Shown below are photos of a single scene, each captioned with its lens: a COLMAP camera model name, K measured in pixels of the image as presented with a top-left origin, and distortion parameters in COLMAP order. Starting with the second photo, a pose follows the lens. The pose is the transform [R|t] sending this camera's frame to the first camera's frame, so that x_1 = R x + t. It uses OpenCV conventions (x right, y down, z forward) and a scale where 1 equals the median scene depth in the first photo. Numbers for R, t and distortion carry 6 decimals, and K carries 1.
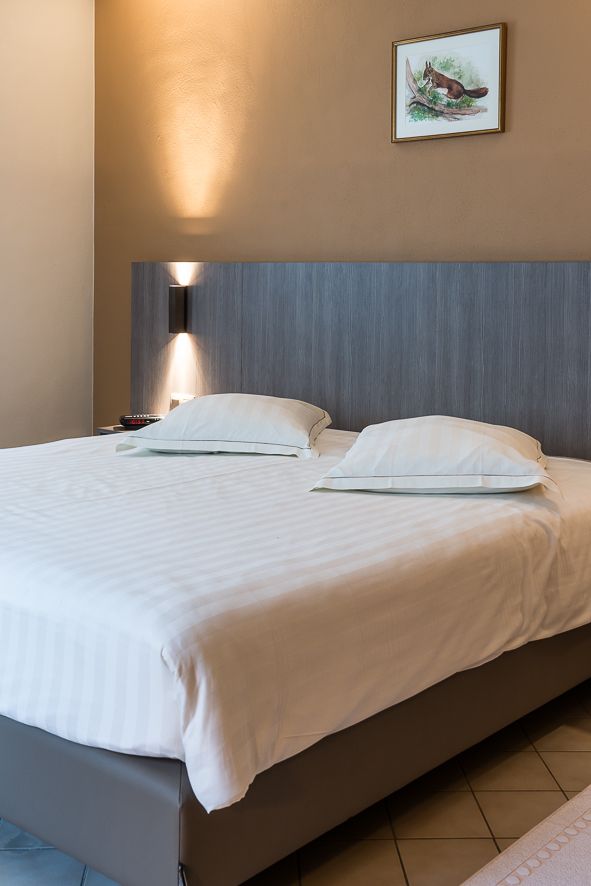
lens RADIAL K [[1147.3, 0, 294.6], [0, 1147.3, 440.5], [0, 0, 1]] dist [0.067576, 0.000000]
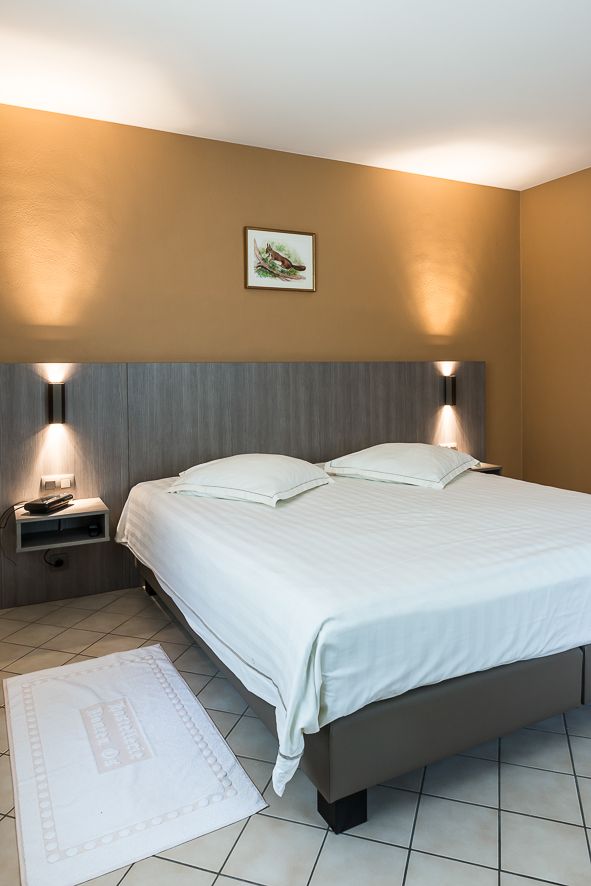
lens RADIAL K [[615.7, 0, 296.2], [0, 615.7, 446.2], [0, 0, 1]] dist [0.007605, 0.002208]
pose [[0.337448, -0.128633, 0.932514, -0.733558], [0.148461, 0.985495, 0.082218, -0.104157], [-0.929564, 0.110698, 0.351650, 0.672313]]
